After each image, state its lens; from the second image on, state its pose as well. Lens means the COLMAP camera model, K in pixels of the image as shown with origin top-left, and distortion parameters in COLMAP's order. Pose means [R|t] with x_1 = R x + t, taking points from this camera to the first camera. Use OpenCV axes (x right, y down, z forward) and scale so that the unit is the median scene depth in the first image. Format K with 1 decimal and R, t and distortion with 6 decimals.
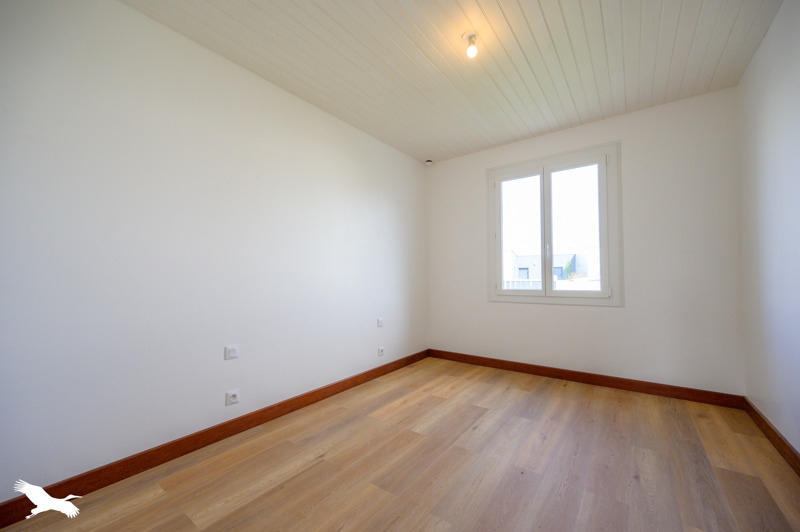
lens RADIAL K [[317.2, 0, 400.0], [0, 317.2, 266.0], [0, 0, 1]] dist [0.000404, 0.000012]
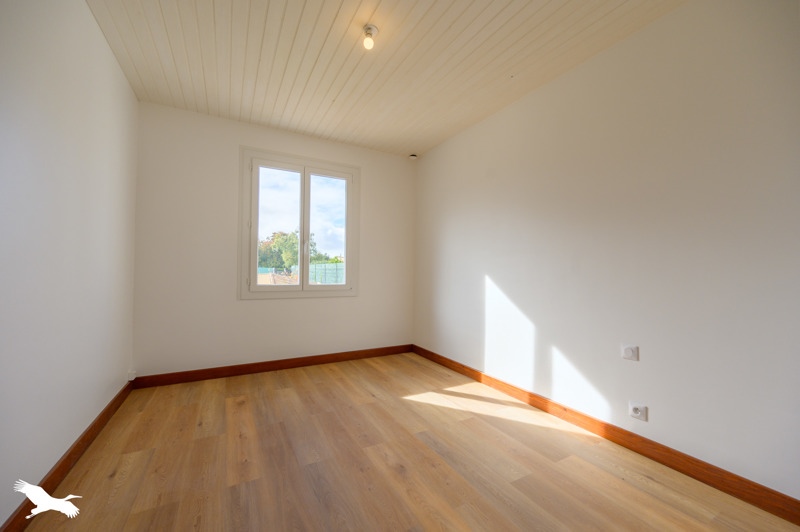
lens RADIAL K [[317.2, 0, 400.0], [0, 317.2, 266.0], [0, 0, 1]] dist [0.000404, 0.000012]
pose [[0.422444, 0.023651, 0.906080, -0.354734], [-0.040422, 0.999156, -0.007235, 0.008190], [-0.905487, -0.033570, 0.423044, 0.269221]]
